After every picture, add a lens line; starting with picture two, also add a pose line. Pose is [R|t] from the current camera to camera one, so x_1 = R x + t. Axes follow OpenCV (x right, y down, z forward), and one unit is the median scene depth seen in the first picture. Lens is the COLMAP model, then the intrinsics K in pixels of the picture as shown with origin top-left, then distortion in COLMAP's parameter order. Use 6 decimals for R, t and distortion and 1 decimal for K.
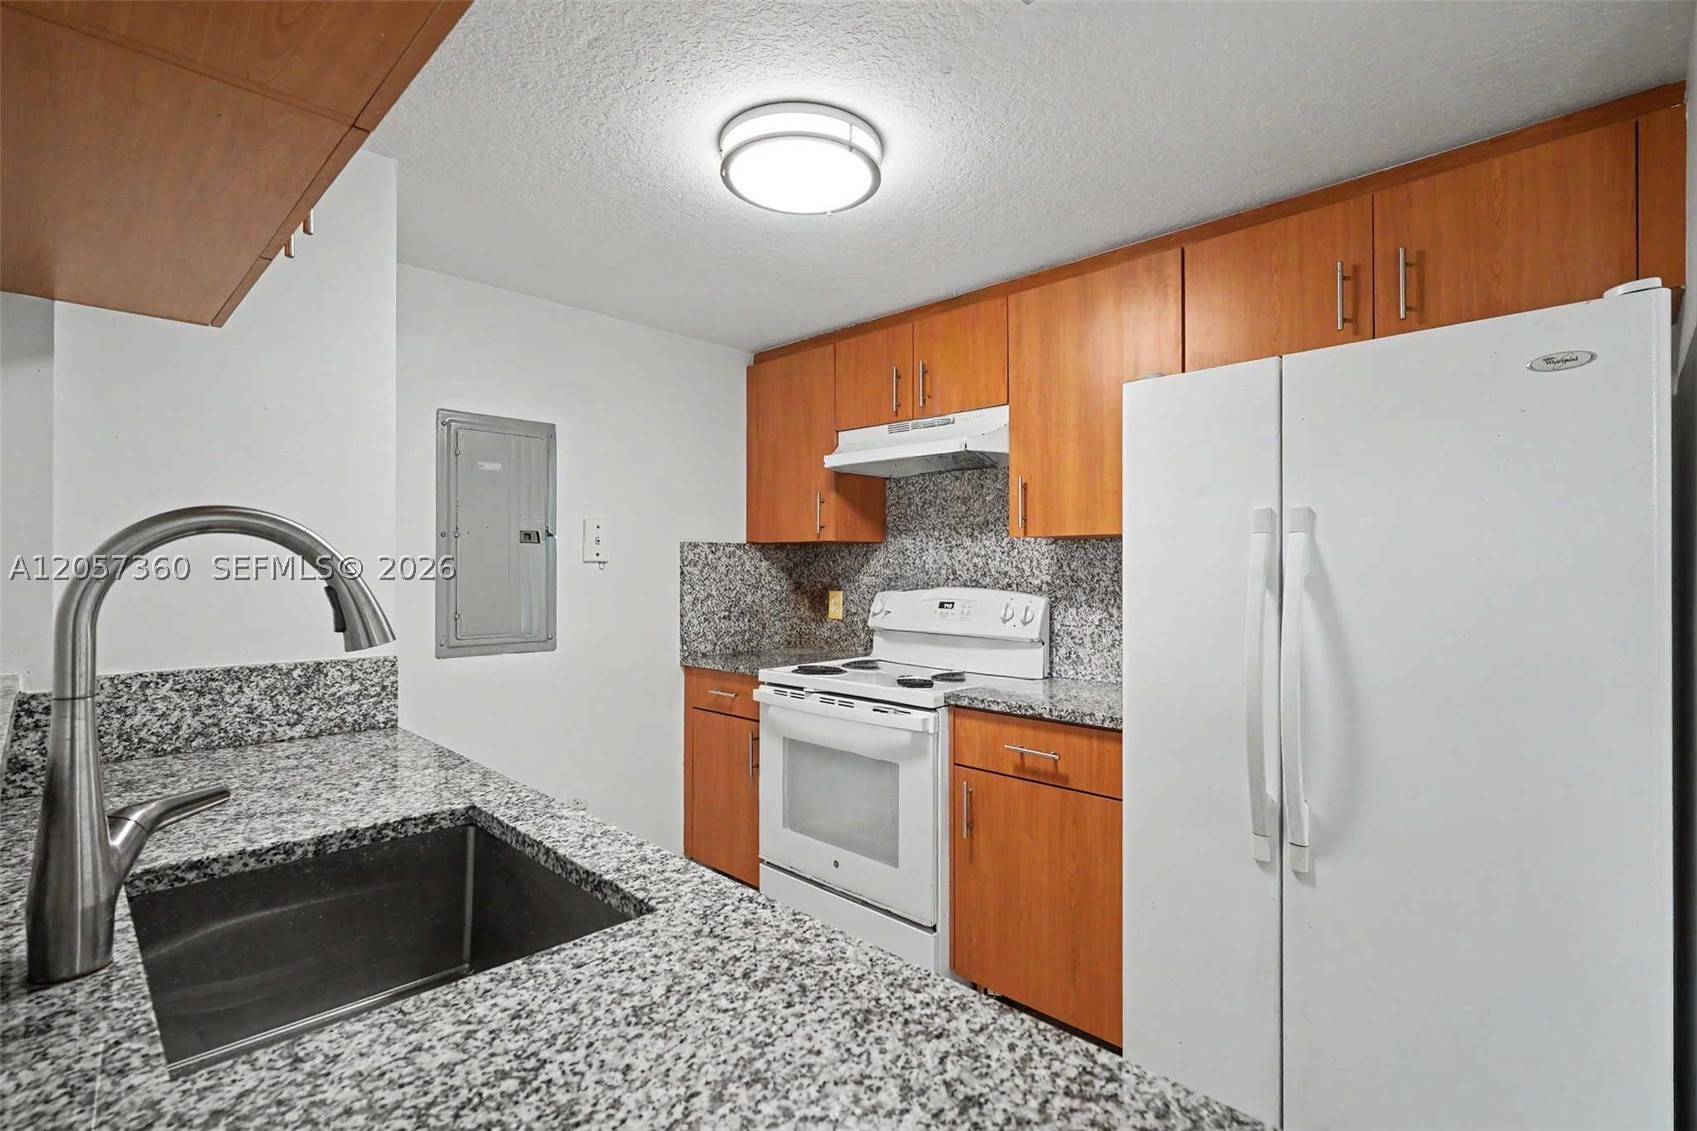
lens RADIAL K [[787.5, 0, 847.2], [0, 787.5, 567.6], [0, 0, 1]] dist [-0.005644, -0.000785]
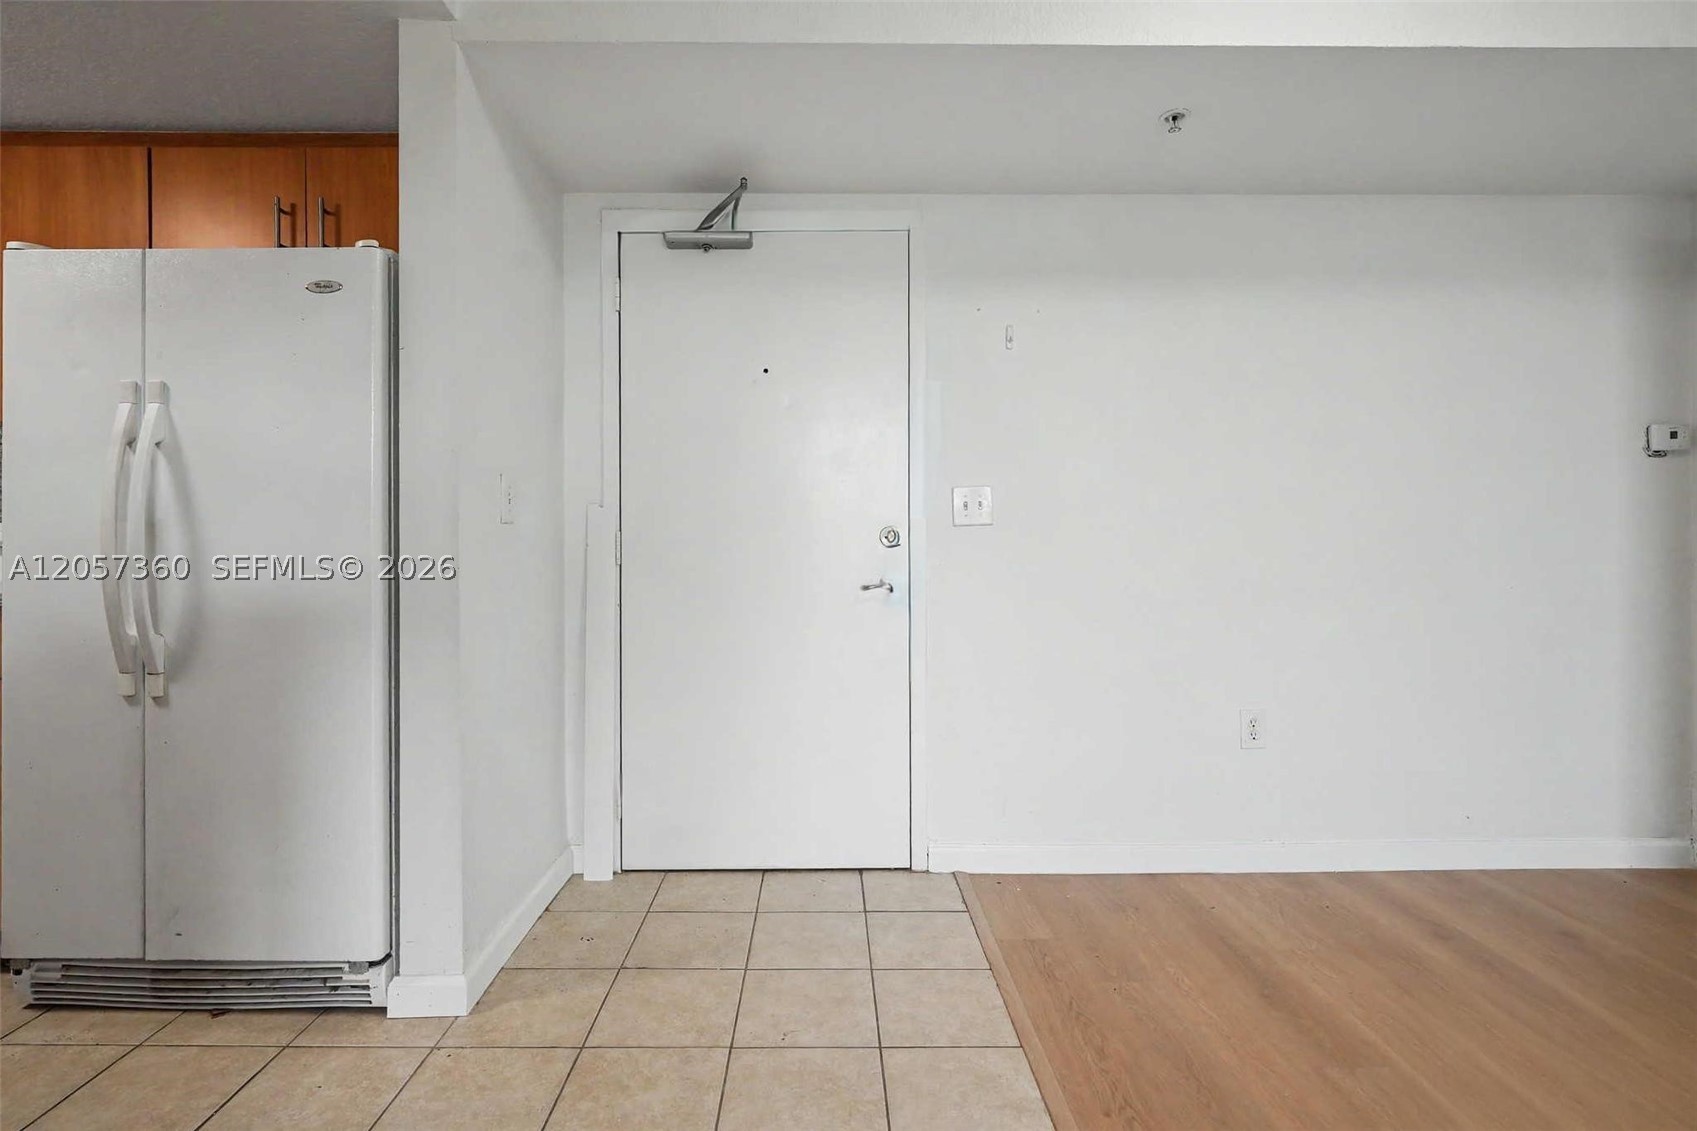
lens RADIAL K [[787.5, 0, 837.3], [0, 787.5, 531.7], [0, 0, 1]] dist [-0.005644, -0.000785]
pose [[0.706096, 0.005422, 0.708096, 0.467147], [-0.001407, 0.999979, -0.006253, 0.150245], [-0.708115, 0.003419, 0.706089, -0.528866]]
